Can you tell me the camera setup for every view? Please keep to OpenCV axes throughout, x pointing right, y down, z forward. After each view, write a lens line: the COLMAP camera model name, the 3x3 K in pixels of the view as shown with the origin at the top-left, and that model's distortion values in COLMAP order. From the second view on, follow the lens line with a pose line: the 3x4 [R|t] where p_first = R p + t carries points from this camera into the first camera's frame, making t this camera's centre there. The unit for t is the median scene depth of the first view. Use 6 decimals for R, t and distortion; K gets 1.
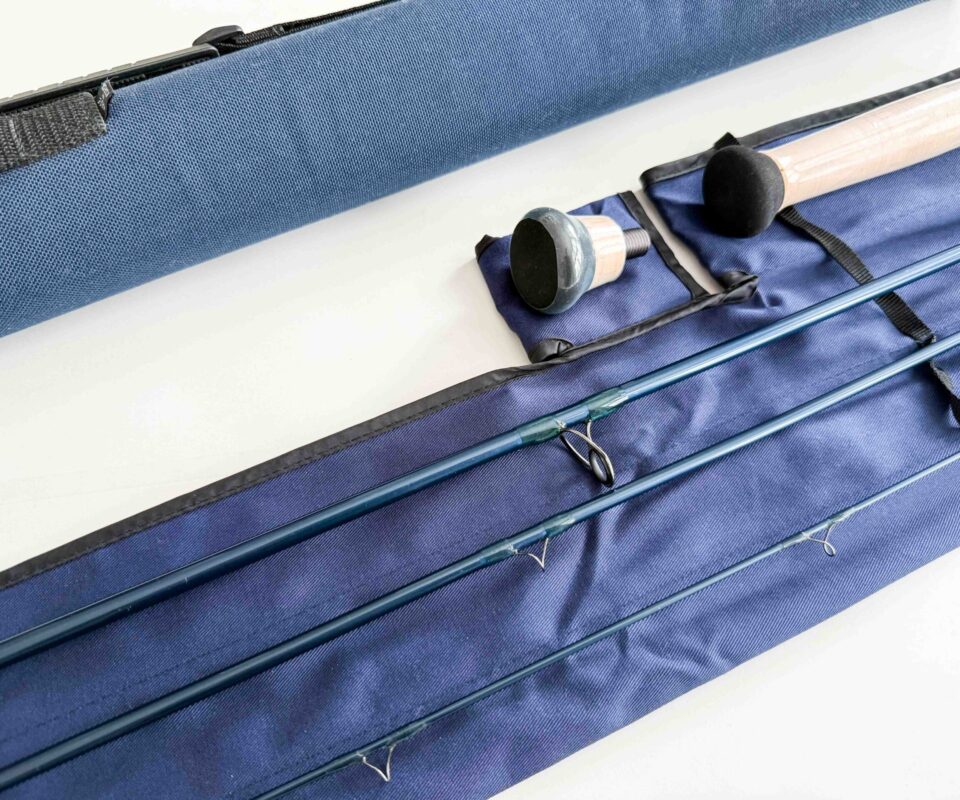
lens RADIAL K [[765.8, 0, 480.0], [0, 765.8, 400.0], [0, 0, 1]] dist [0.059594, -0.148566]
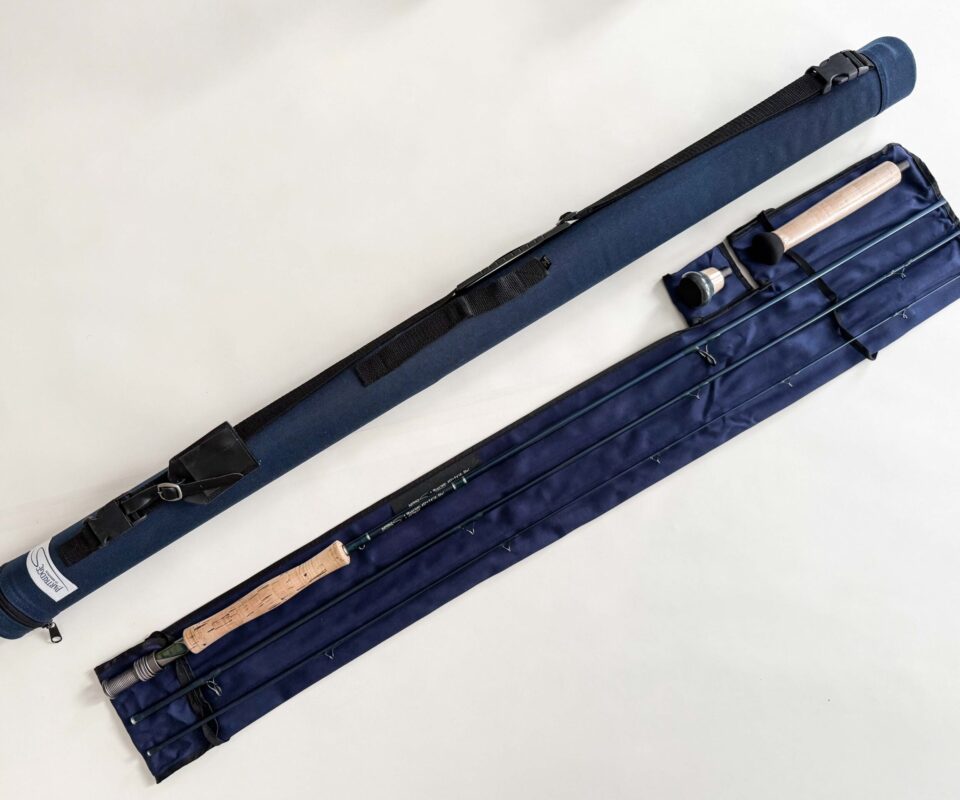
lens RADIAL K [[765.8, 0, 480.0], [0, 765.8, 400.0], [0, 0, 1]] dist [0.059594, -0.148566]
pose [[0.995434, -0.090450, -0.030503, -0.627384], [0.095246, 0.920016, 0.380130, -0.933749], [-0.006319, -0.381299, 0.924430, -1.683237]]
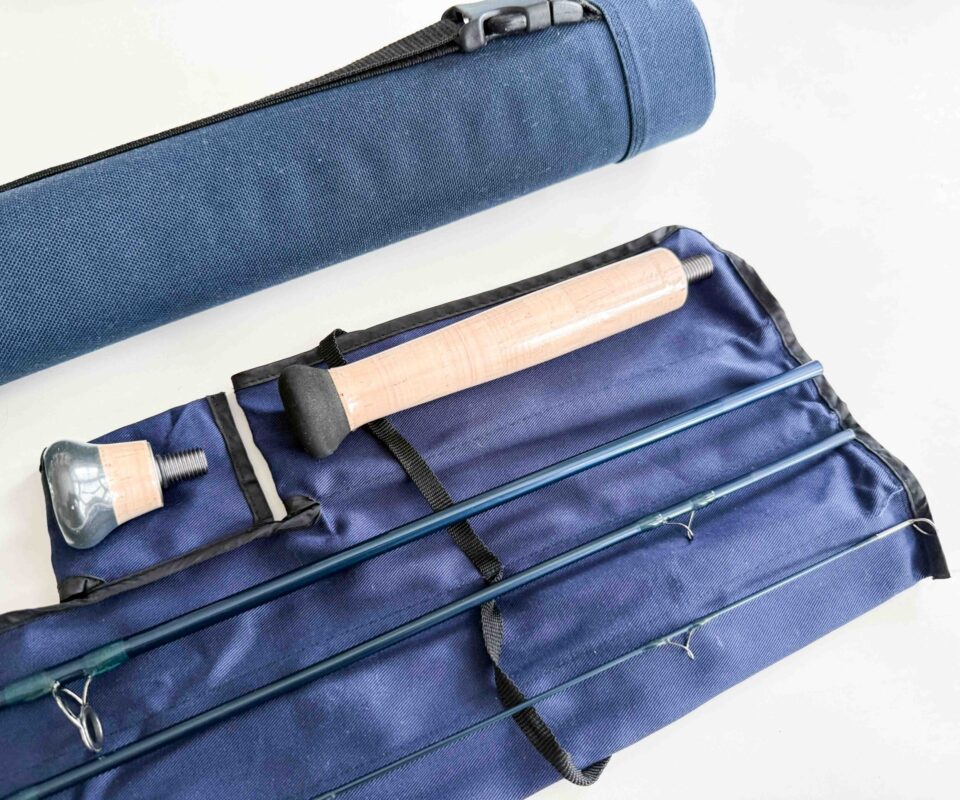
lens RADIAL K [[765.8, 0, 480.0], [0, 765.8, 400.0], [0, 0, 1]] dist [0.059594, -0.148566]
pose [[0.999630, 0.021036, -0.017272, 0.601404], [-0.020854, 0.999726, 0.010672, -0.317418], [0.017492, -0.010307, 0.999794, 0.061177]]
